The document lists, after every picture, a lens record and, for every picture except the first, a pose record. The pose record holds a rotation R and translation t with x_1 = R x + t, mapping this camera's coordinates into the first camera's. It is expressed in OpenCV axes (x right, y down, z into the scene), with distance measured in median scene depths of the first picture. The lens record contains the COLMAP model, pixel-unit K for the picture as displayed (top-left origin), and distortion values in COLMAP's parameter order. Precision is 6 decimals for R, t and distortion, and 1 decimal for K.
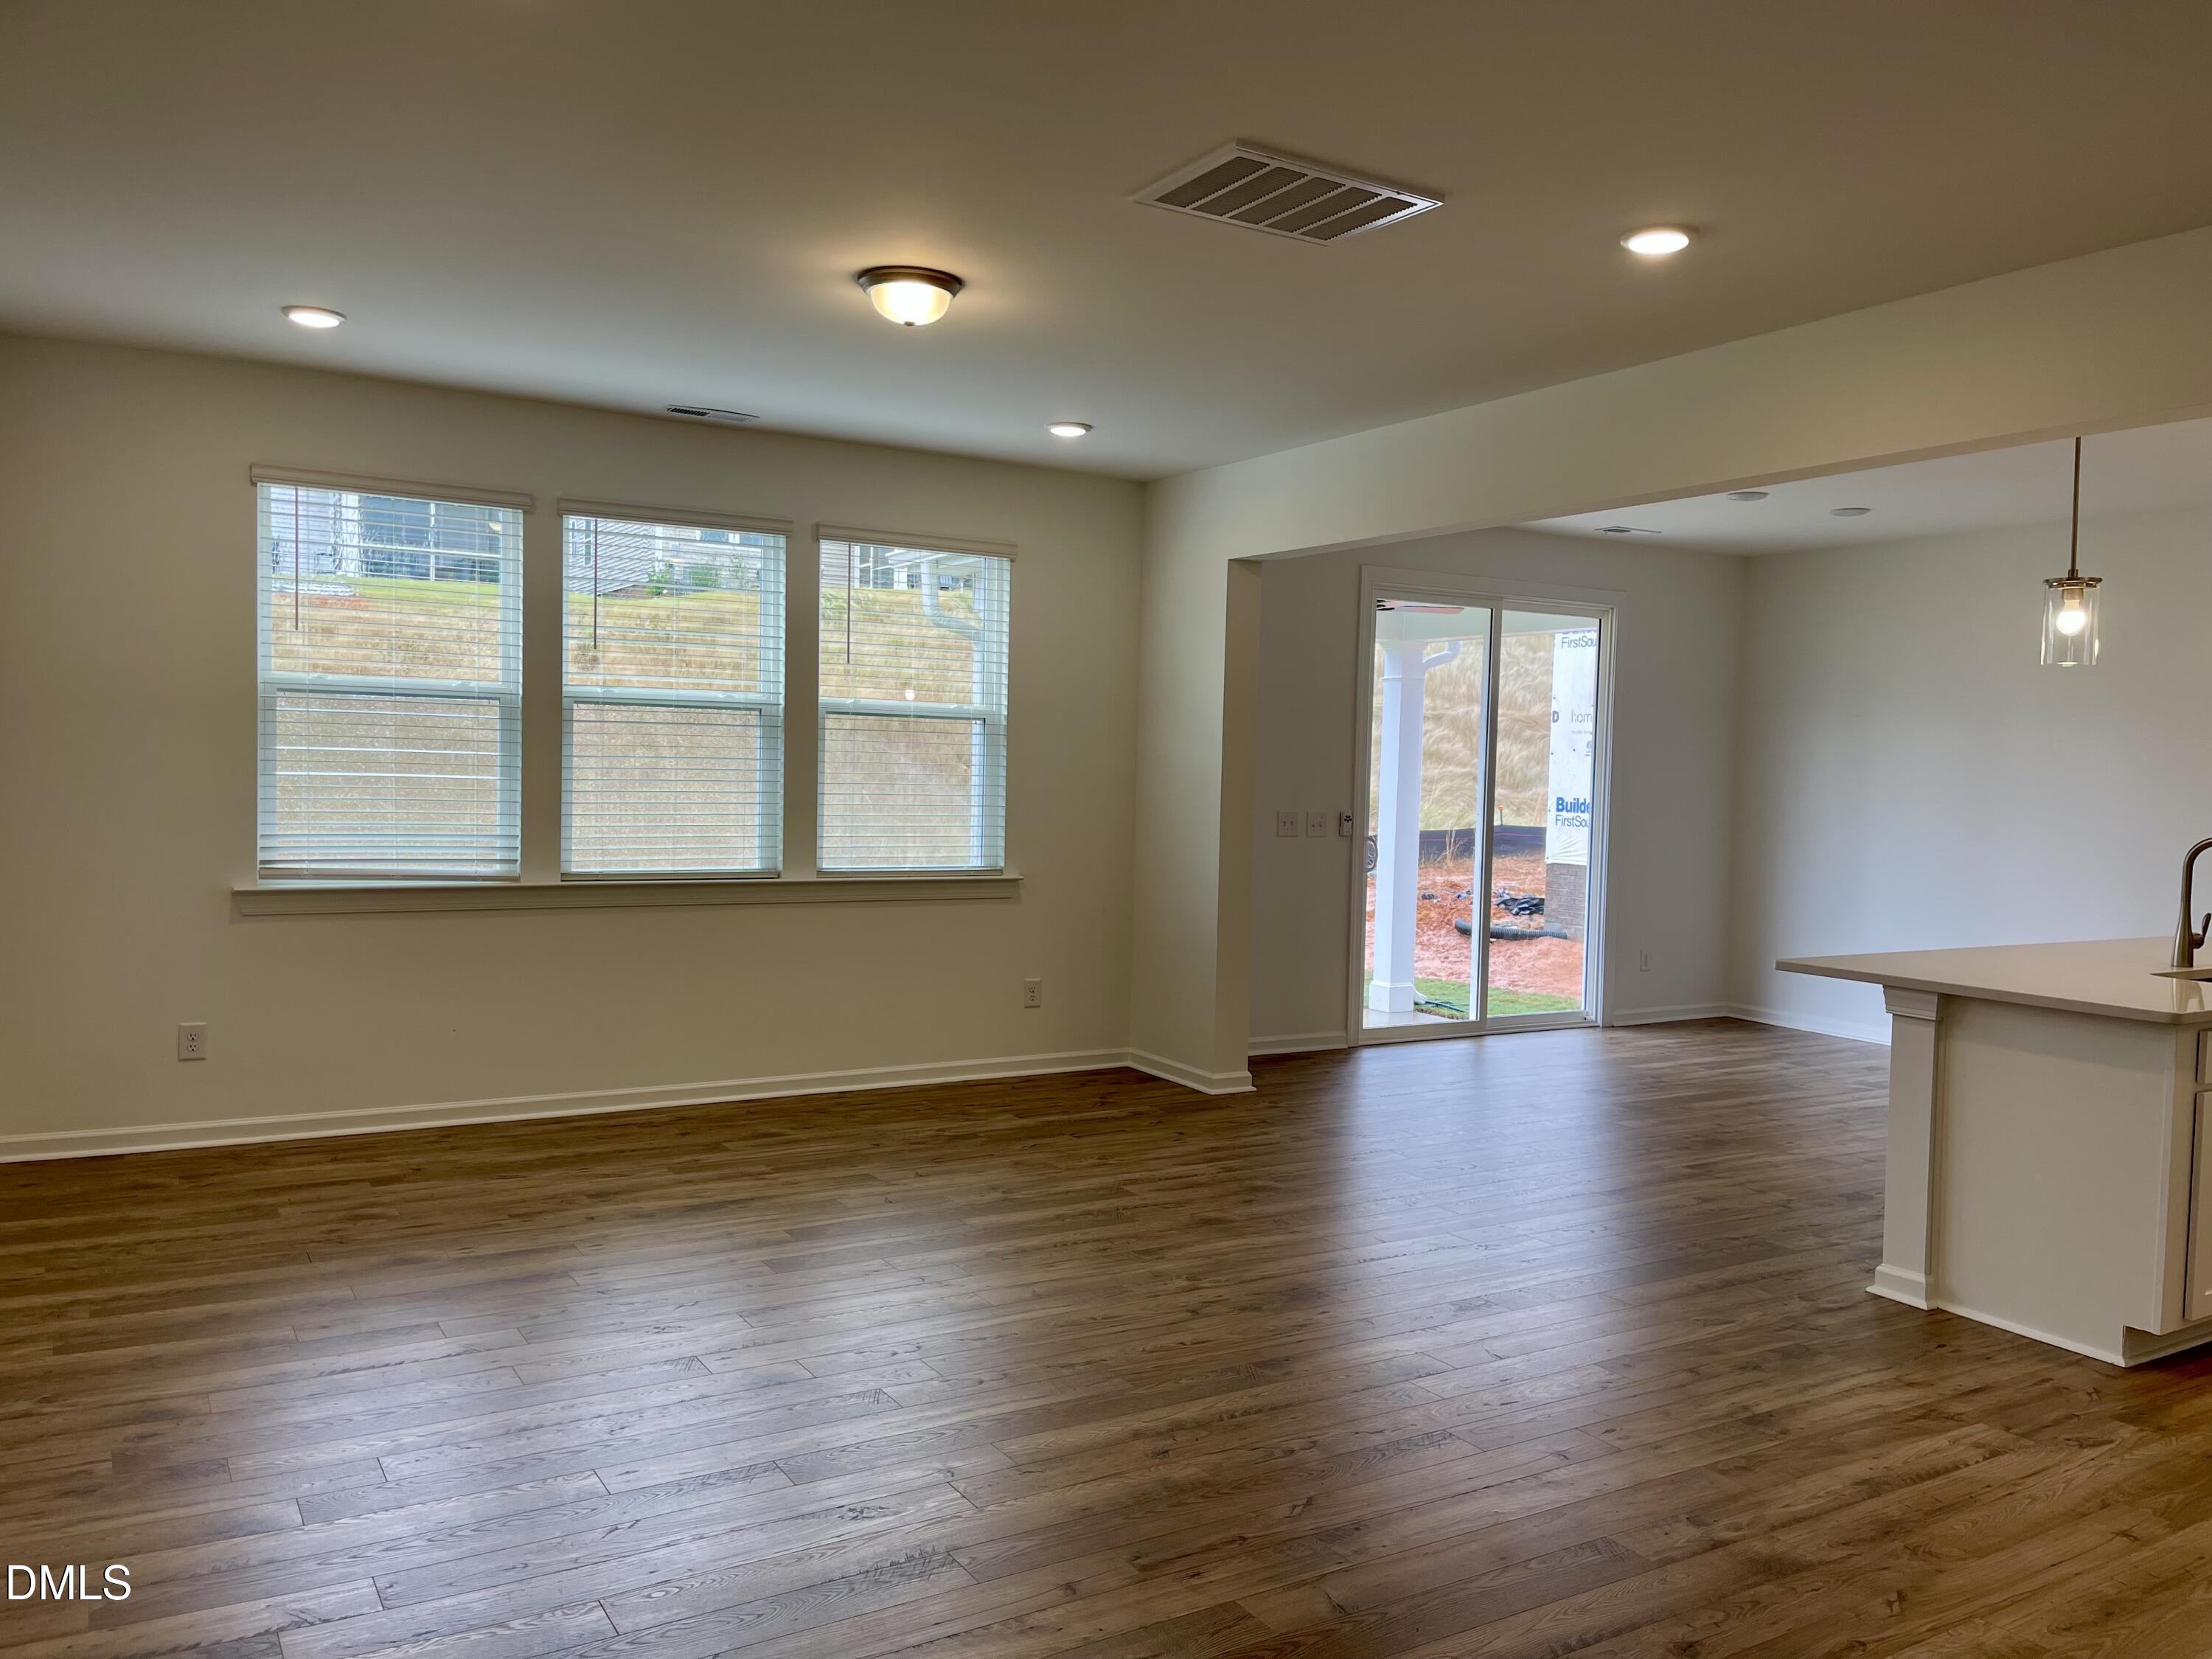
lens RADIAL K [[1680.5, 0, 1108.5], [0, 1680.5, 861.8], [0, 0, 1]] dist [0.013999, -0.000590]
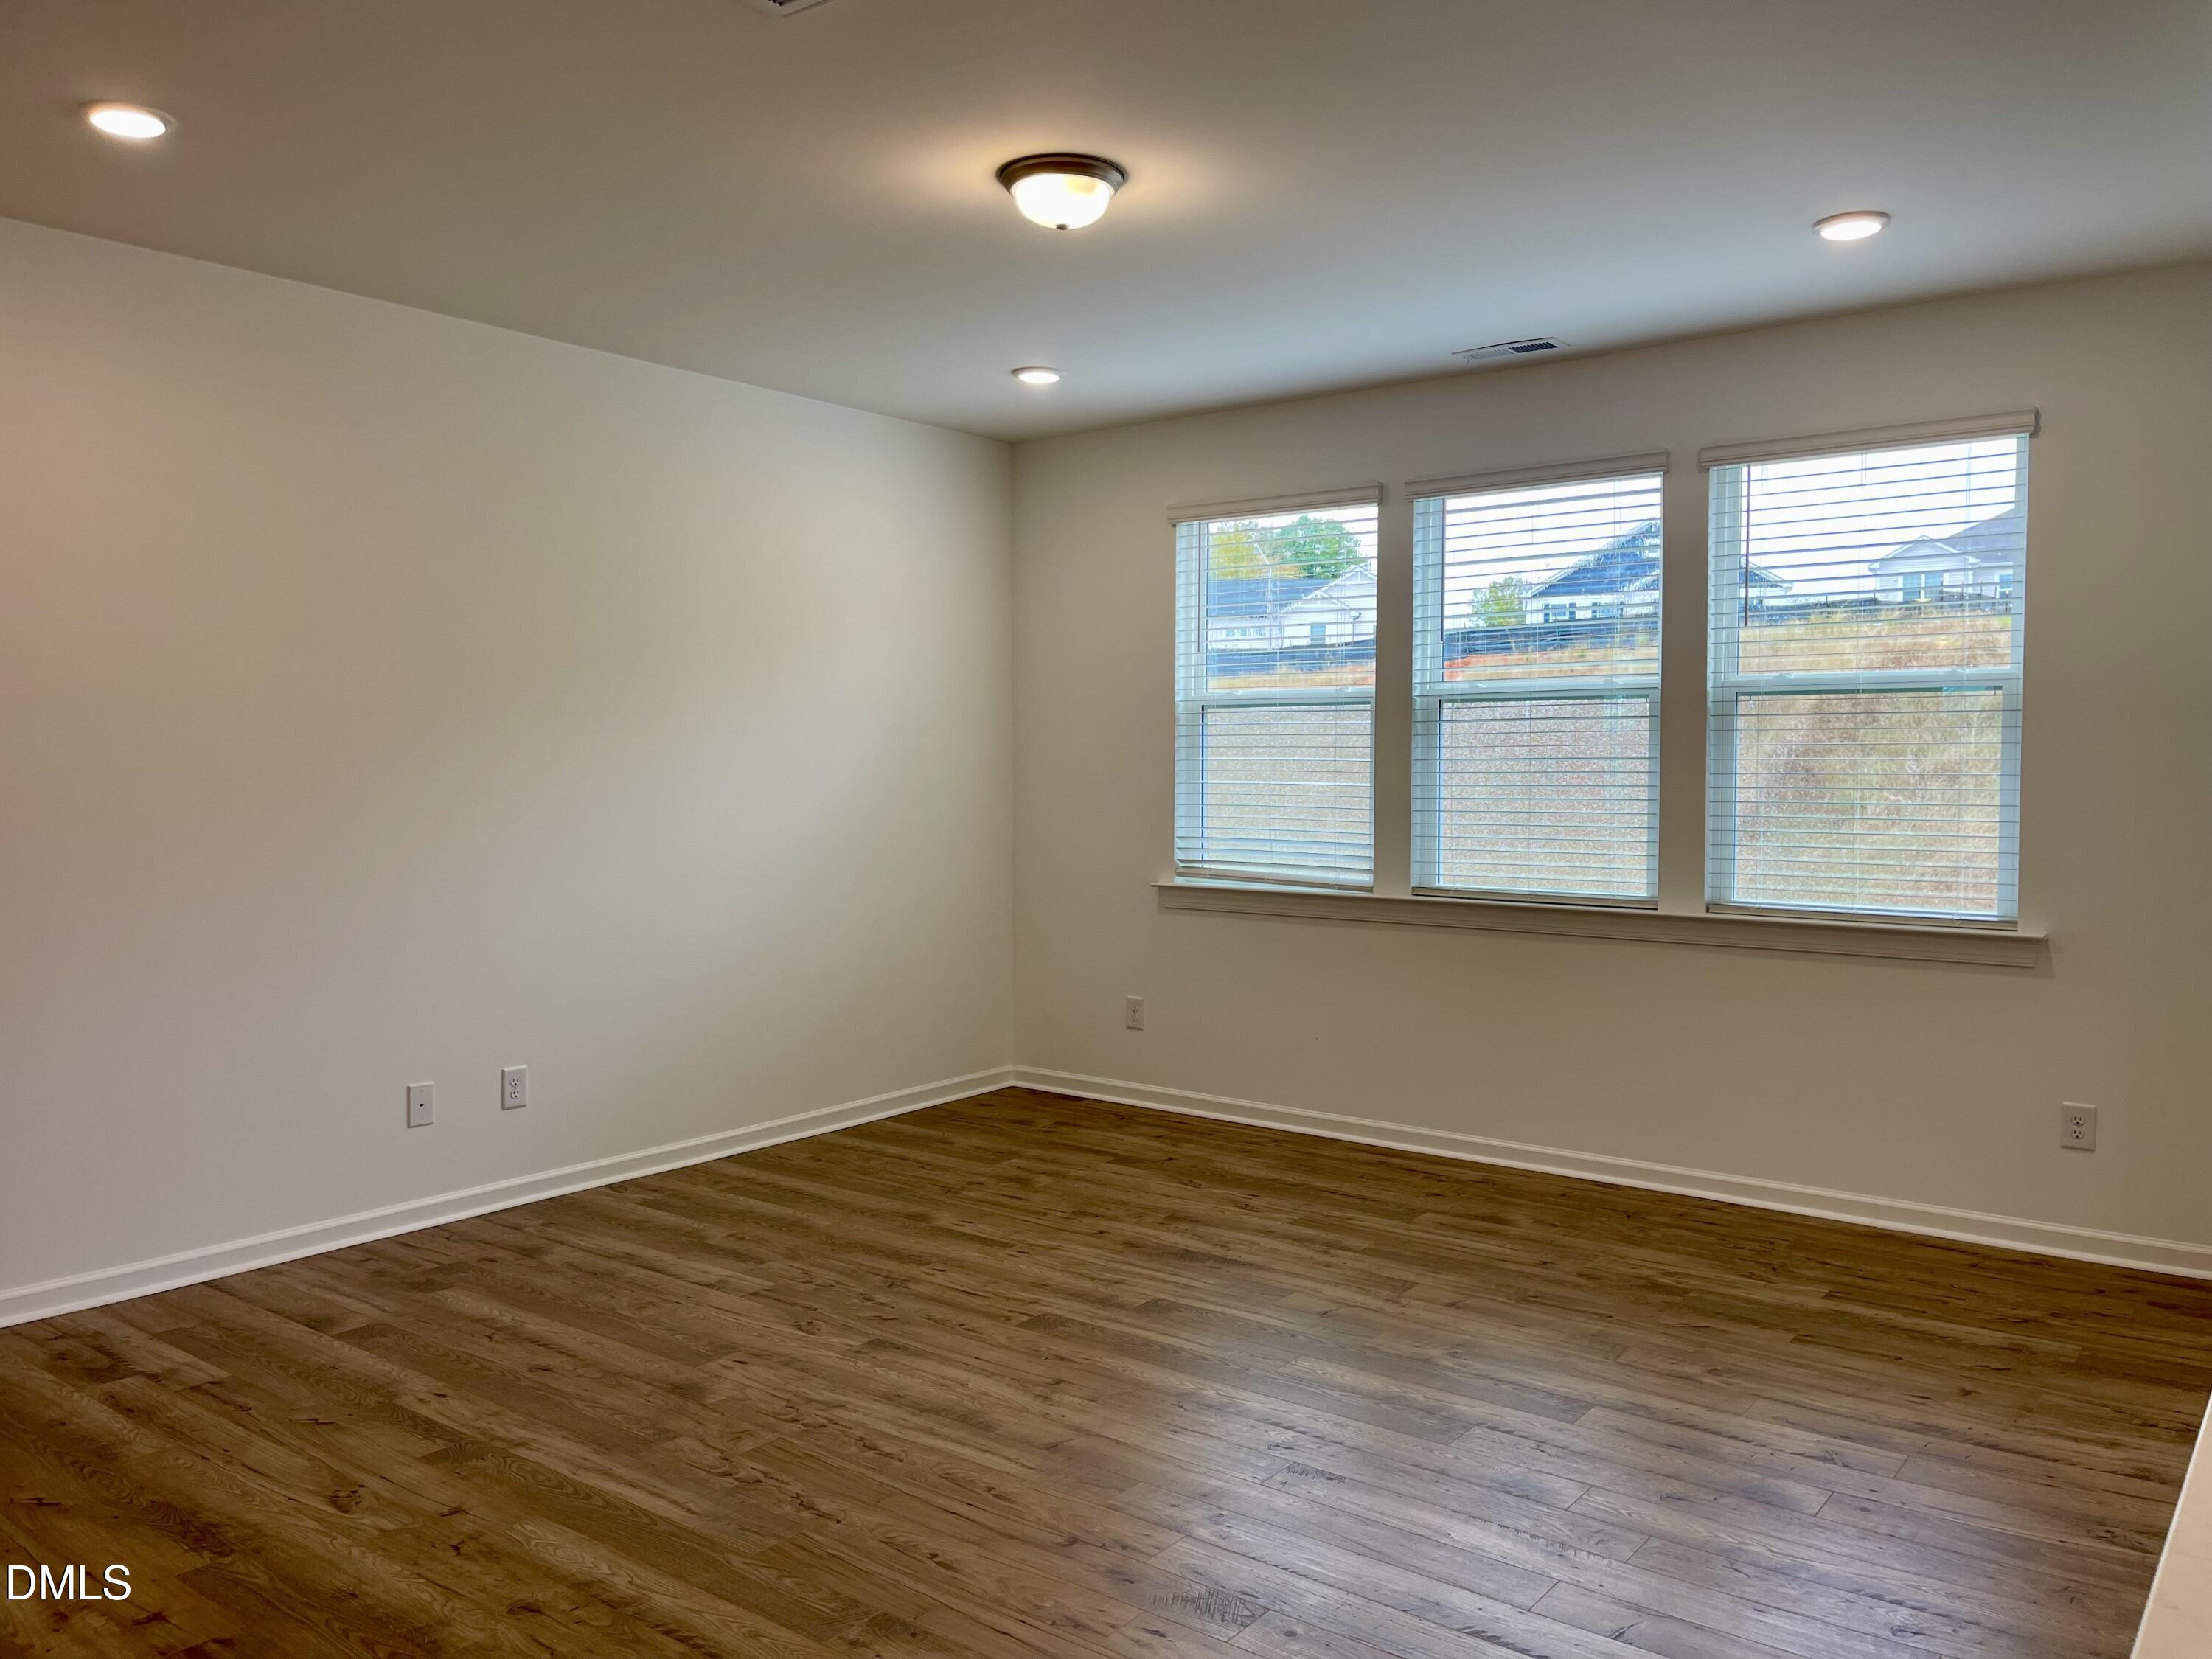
lens RADIAL K [[1664.6, 0, 1115.0], [0, 1664.6, 829.0], [0, 0, 1]] dist [0.087393, -0.123866]
pose [[0.369055, 0.013492, -0.929310, 0.507660], [-0.049055, 0.998784, -0.004980, -0.013374], [0.928112, 0.047425, 0.369268, 0.555933]]
